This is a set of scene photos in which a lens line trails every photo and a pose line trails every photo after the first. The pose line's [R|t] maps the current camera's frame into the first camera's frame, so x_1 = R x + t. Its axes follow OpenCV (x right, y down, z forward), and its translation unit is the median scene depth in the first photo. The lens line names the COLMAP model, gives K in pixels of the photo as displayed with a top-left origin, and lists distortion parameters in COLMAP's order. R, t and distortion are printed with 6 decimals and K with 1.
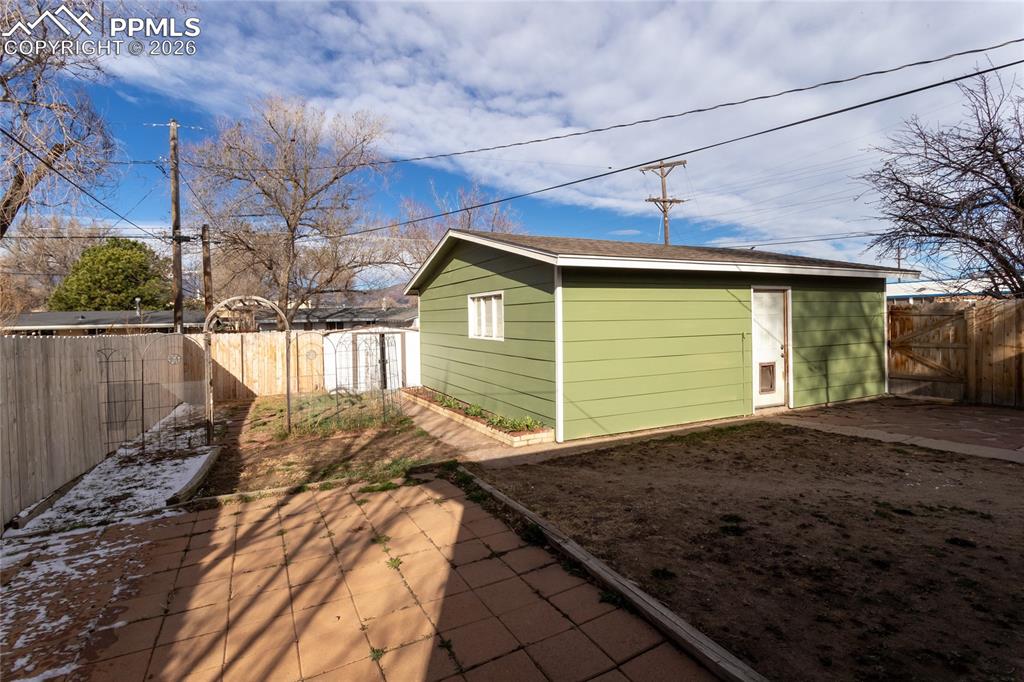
lens RADIAL K [[501.3, 0, 524.5], [0, 501.3, 332.6], [0, 0, 1]] dist [-0.001217, 0.000654]
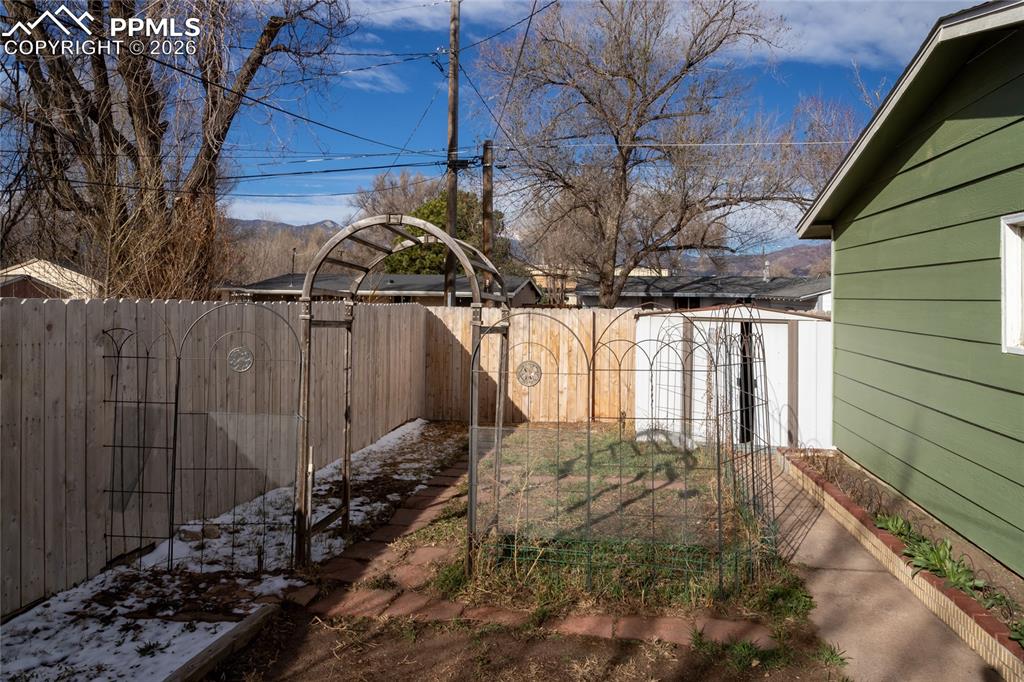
lens RADIAL K [[770.1, 0, 513.3], [0, 770.1, 259.4], [0, 0, 1]] dist [0.001932, 0.003488]
pose [[0.829483, 0.006220, -0.558497, -0.047510], [-0.047627, 0.997084, -0.059631, -0.002035], [0.556498, 0.076063, 0.827360, 0.207508]]
